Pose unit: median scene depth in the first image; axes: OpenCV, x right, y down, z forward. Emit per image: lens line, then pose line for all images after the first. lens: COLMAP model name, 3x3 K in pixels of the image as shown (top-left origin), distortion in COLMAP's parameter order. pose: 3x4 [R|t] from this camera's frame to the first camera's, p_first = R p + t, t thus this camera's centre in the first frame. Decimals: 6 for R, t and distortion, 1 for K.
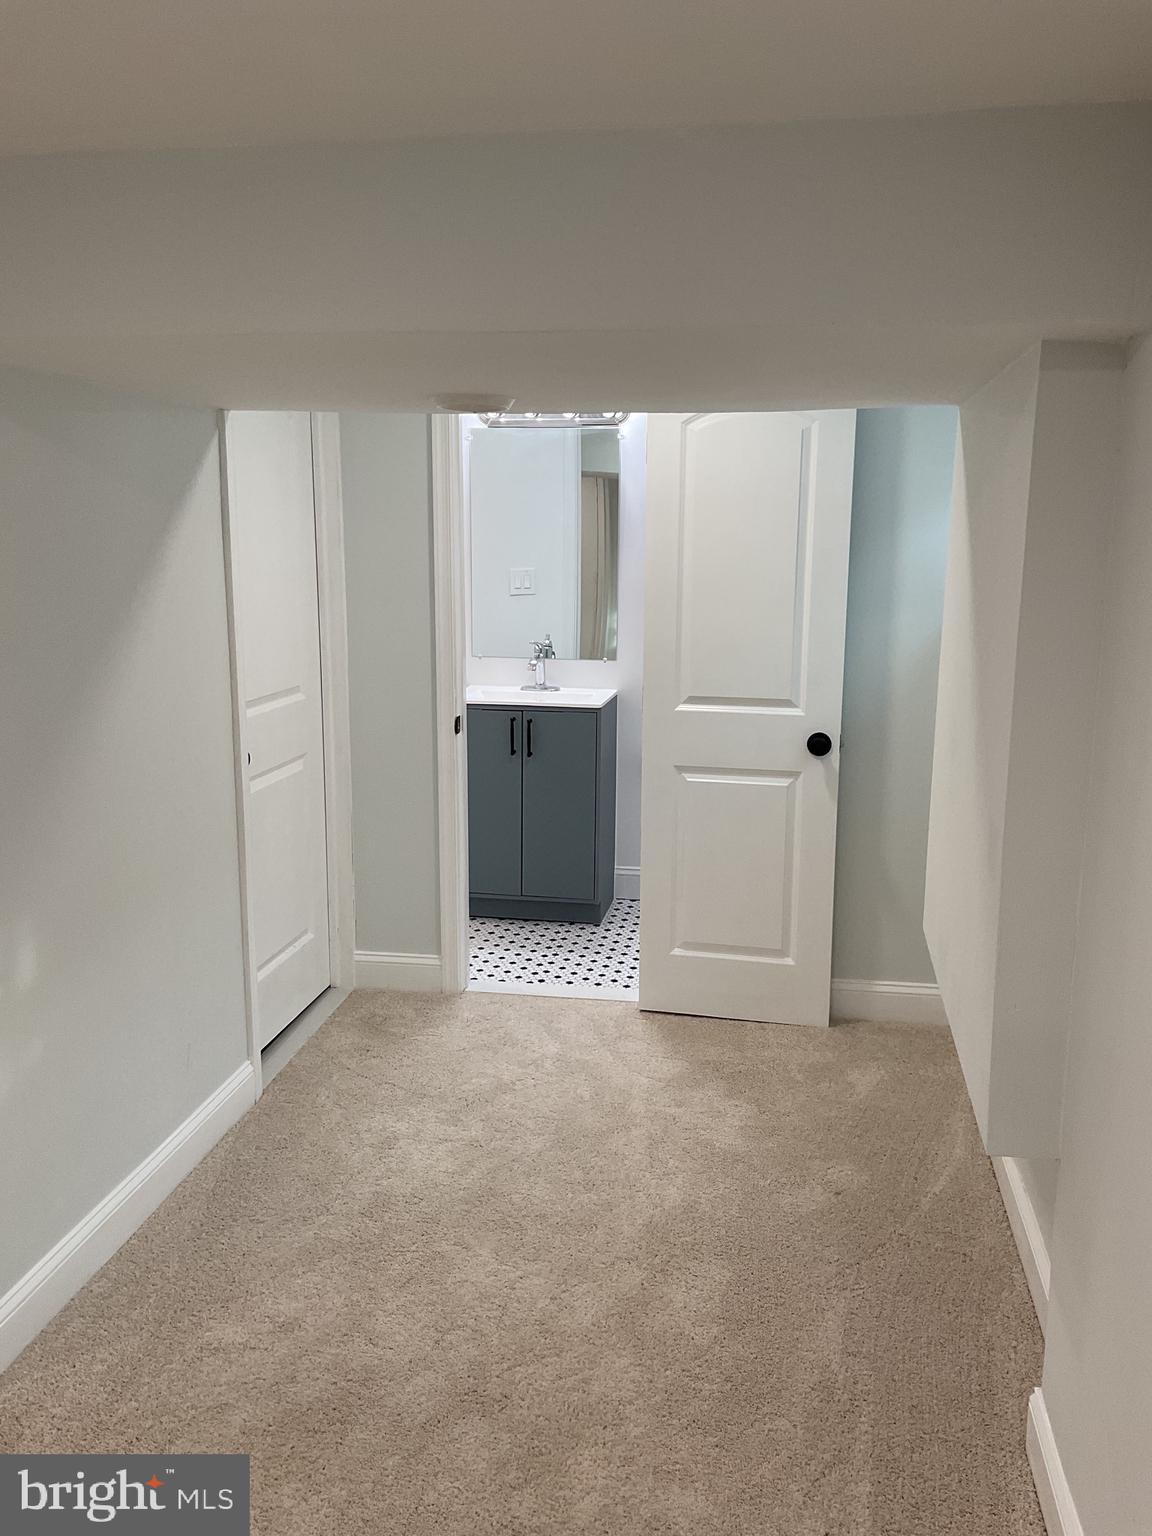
lens RADIAL K [[1267.6, 0, 575.3], [0, 1267.6, 777.3], [0, 0, 1]] dist [0.071057, -0.109284]
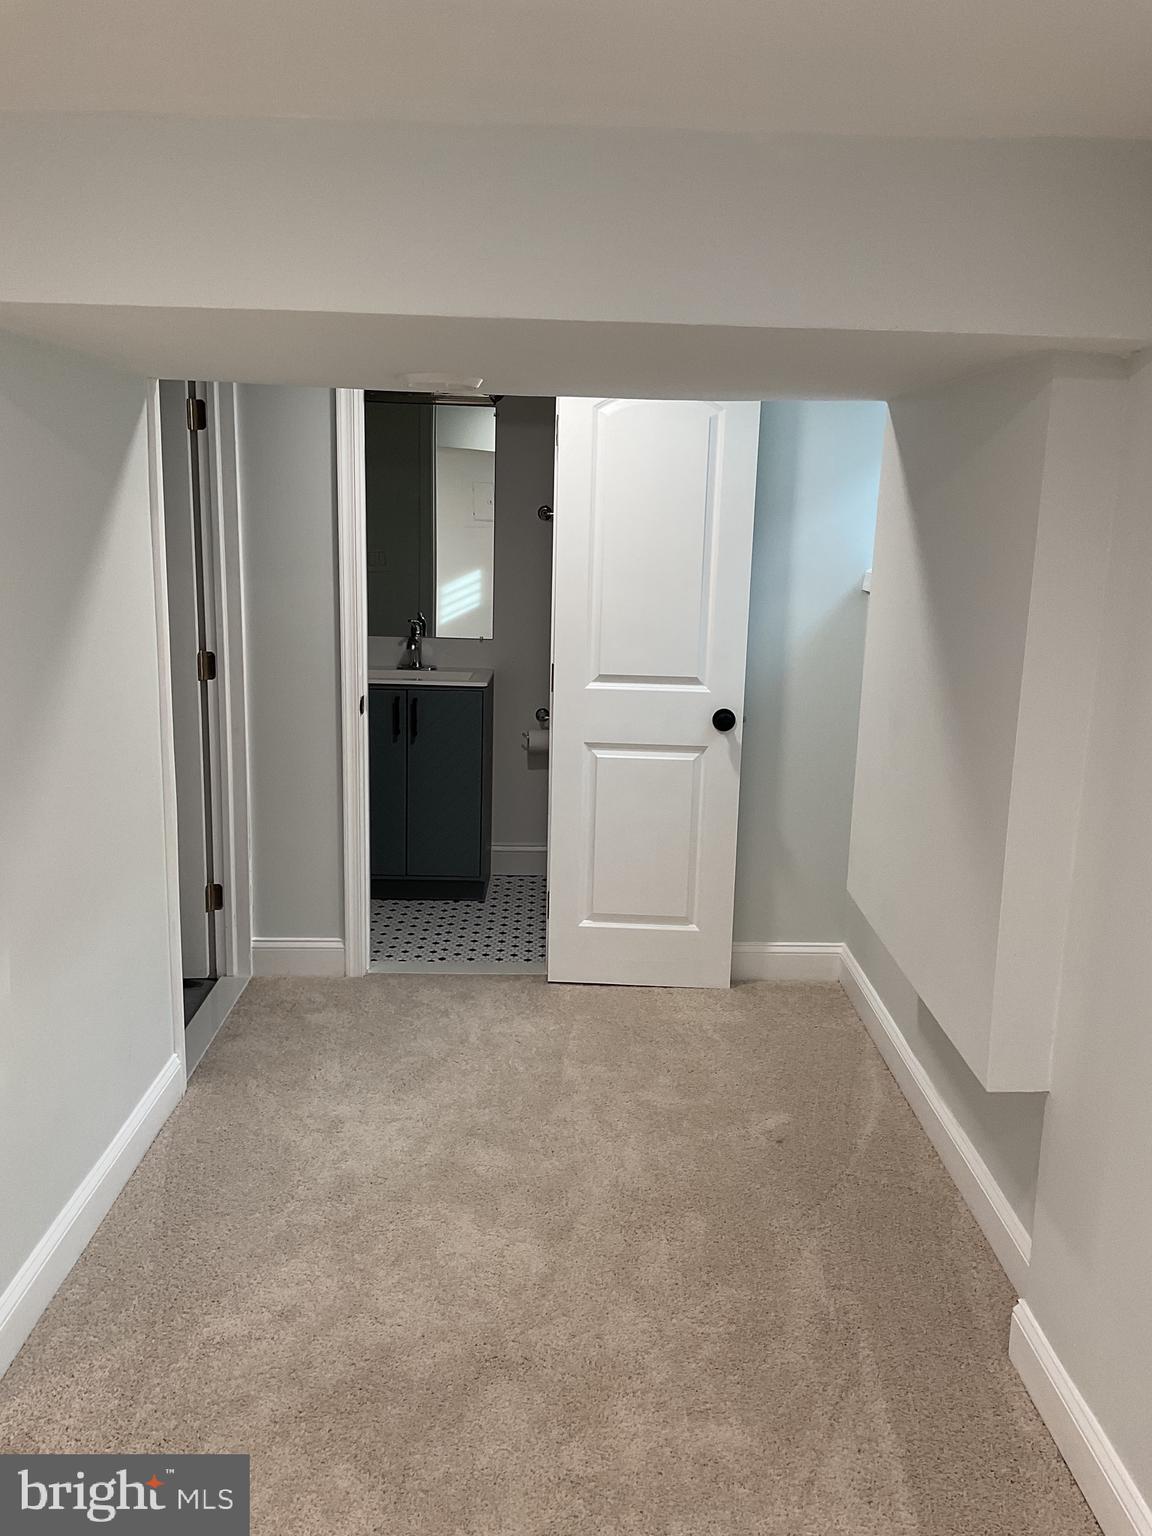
lens RADIAL K [[1267.6, 0, 550.6], [0, 1267.6, 775.2], [0, 0, 1]] dist [0.071057, -0.109284]
pose [[0.983268, -0.021585, 0.180884, -0.169179], [0.018819, 0.999678, 0.016994, -0.000889], [-0.181193, -0.013306, 0.983358, -0.004741]]
